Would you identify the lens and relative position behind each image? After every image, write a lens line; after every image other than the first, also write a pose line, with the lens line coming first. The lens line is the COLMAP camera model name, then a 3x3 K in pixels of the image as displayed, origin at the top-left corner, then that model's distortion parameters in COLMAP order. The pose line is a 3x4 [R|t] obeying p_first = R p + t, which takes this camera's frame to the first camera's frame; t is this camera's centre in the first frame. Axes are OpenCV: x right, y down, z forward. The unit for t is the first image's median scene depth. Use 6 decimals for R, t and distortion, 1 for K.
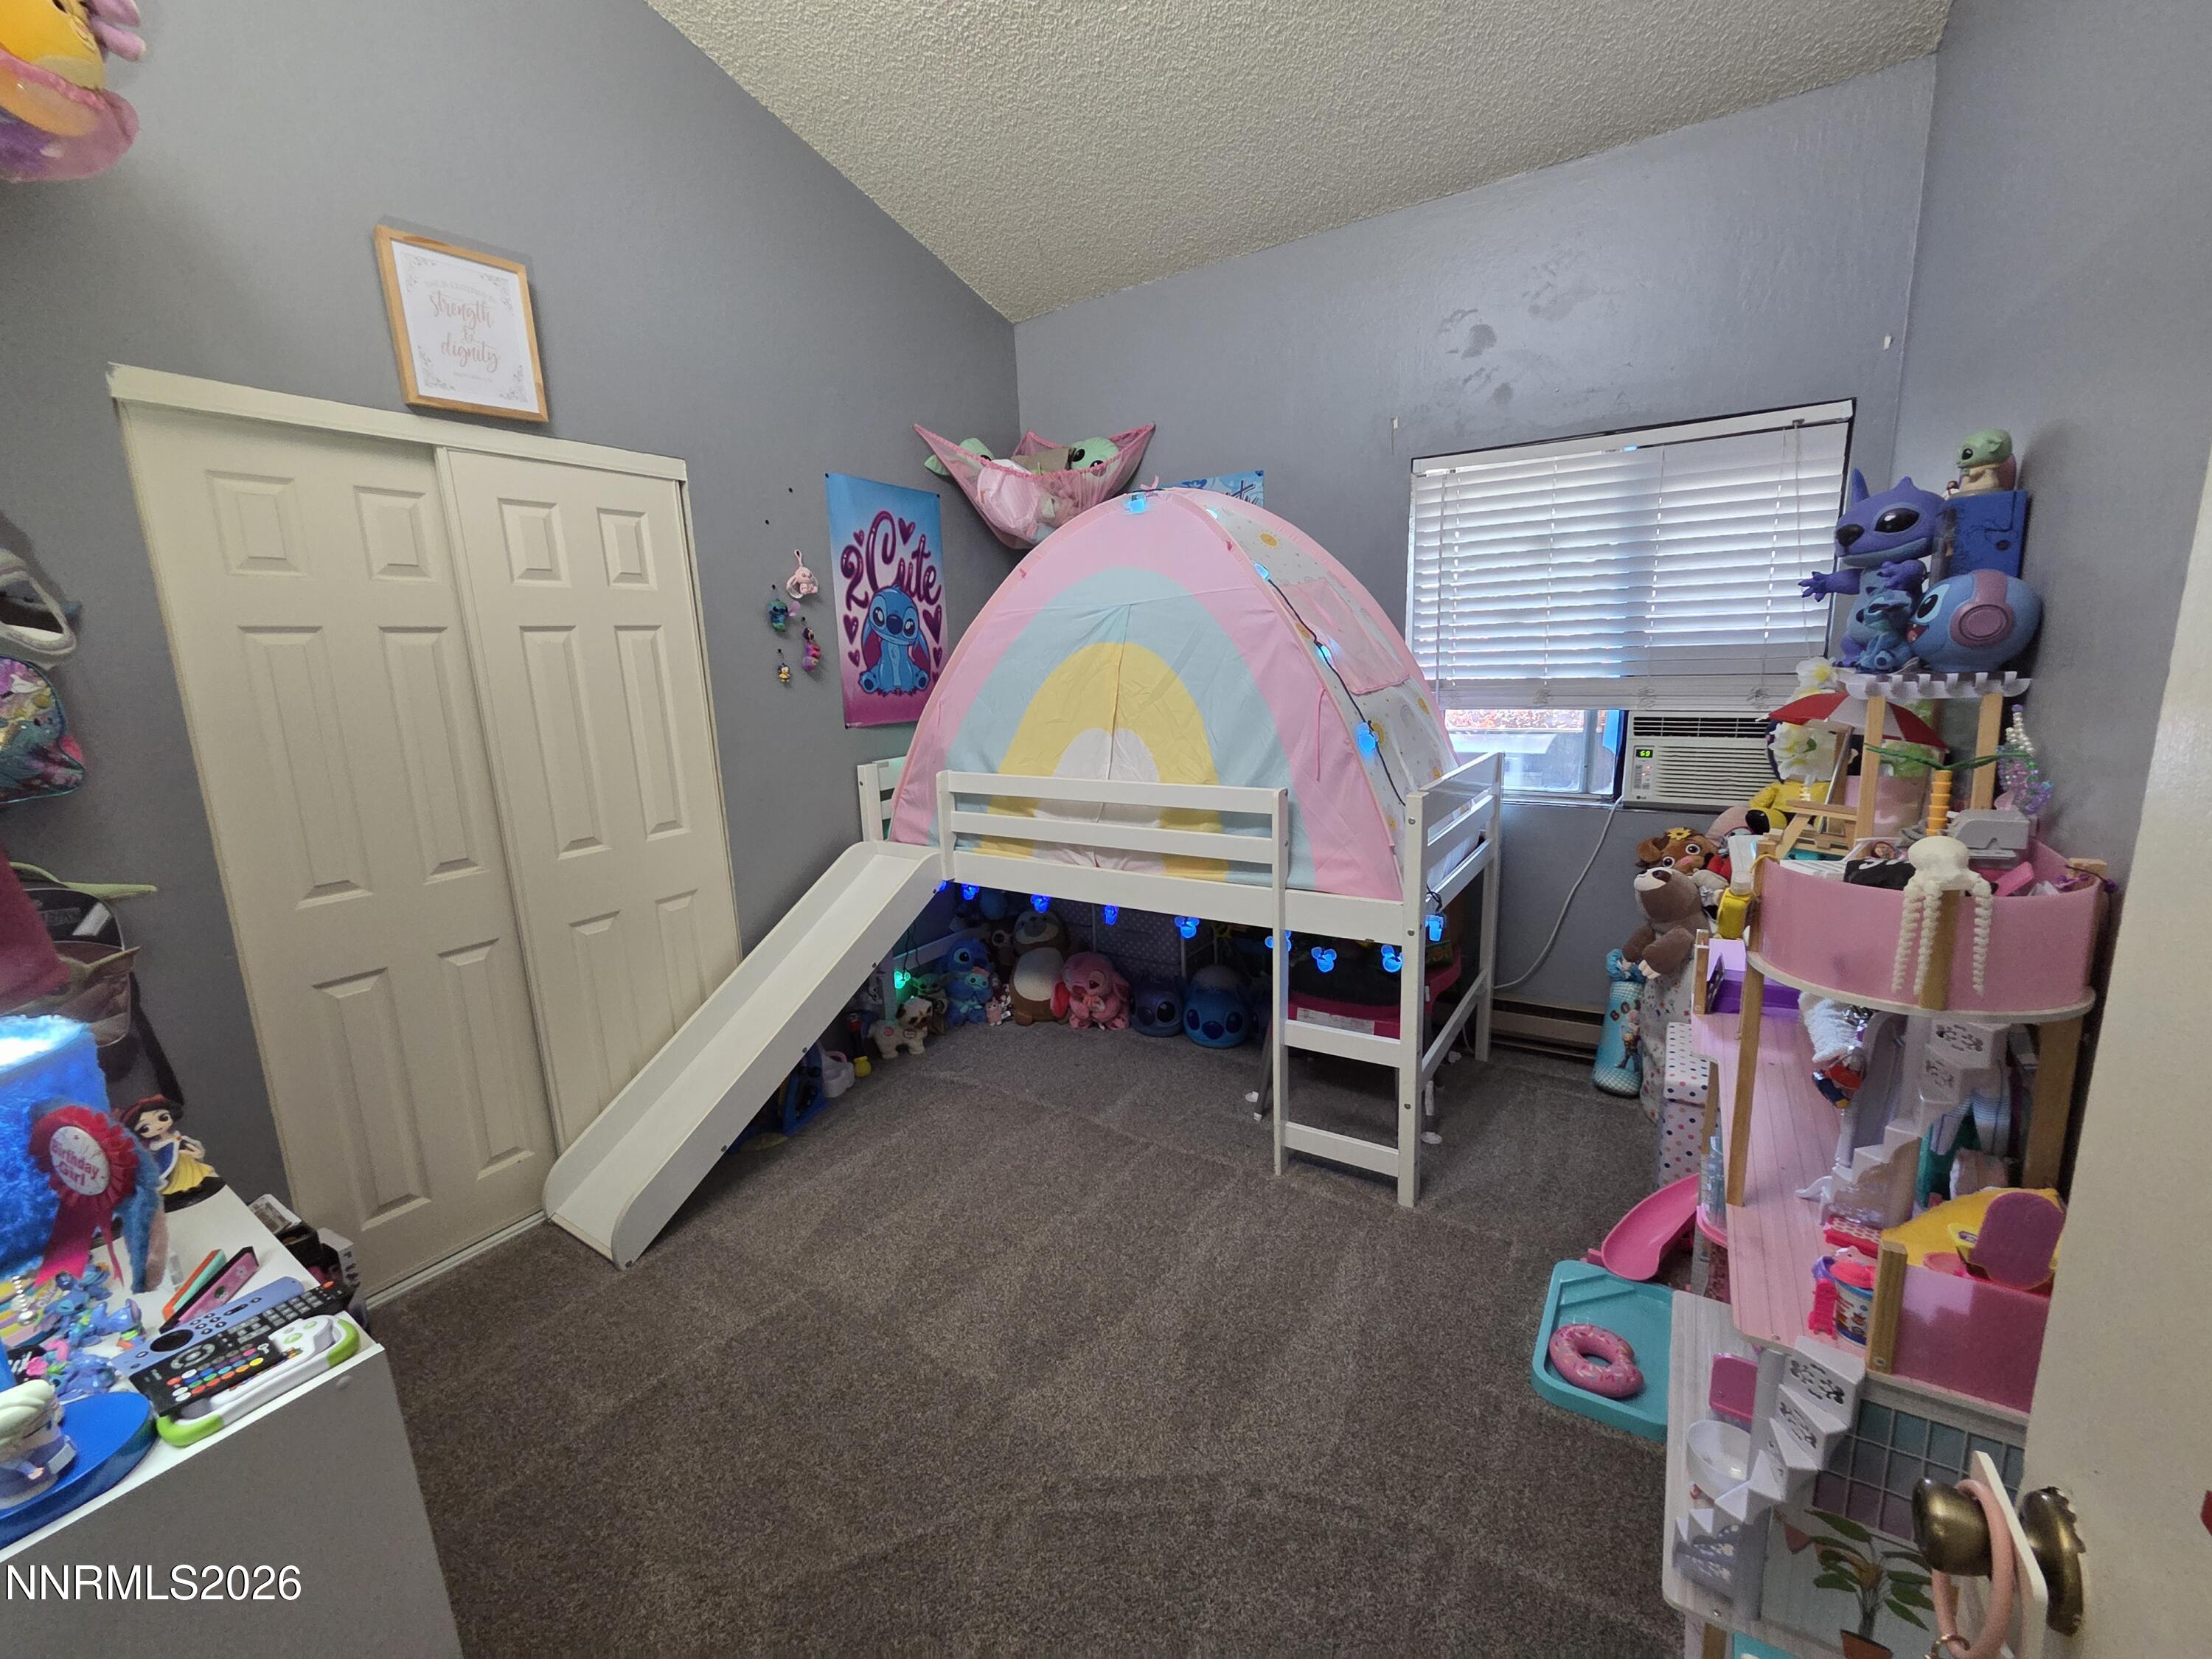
lens RADIAL K [[910.4, 0, 1092.1], [0, 910.4, 826.7], [0, 0, 1]] dist [-0.001651, 0.000874]
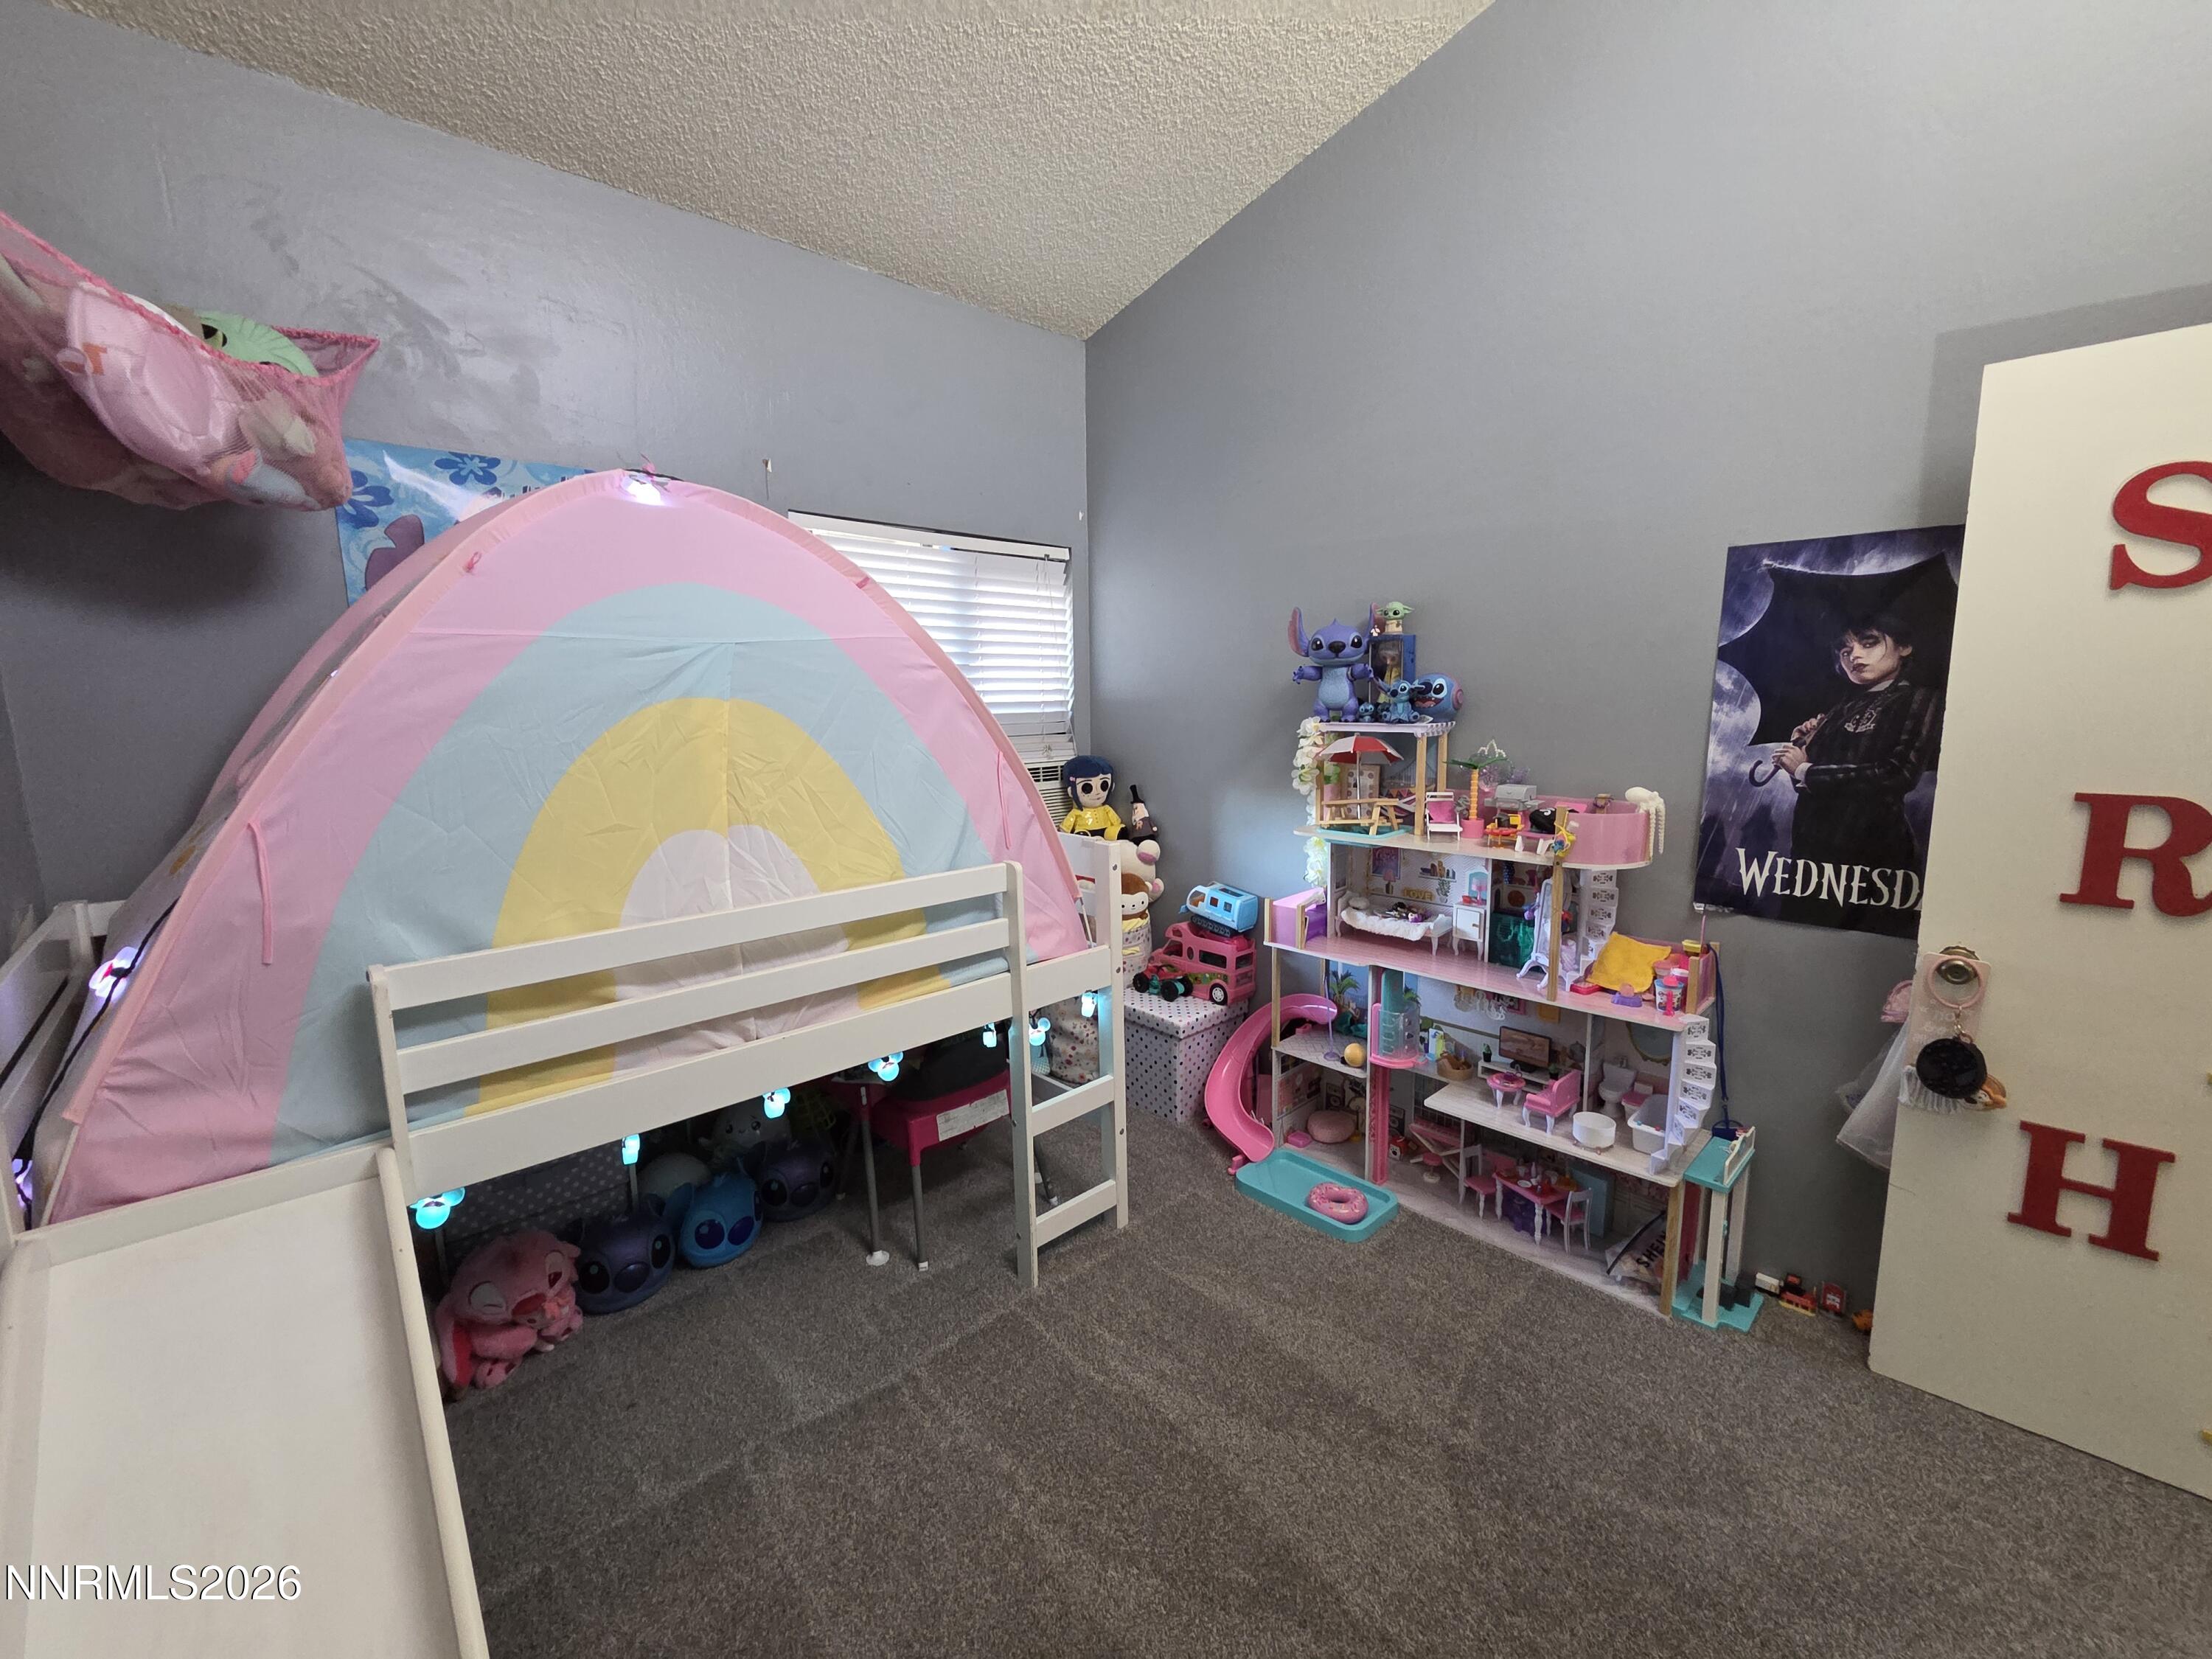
lens RADIAL K [[910.4, 0, 1099.6], [0, 910.4, 832.6], [0, 0, 1]] dist [-0.001651, 0.000874]
pose [[0.238145, -0.113147, 0.964616, -0.601599], [0.189589, 0.979500, 0.068087, -0.107920], [-0.952546, 0.166666, 0.254714, 0.635565]]
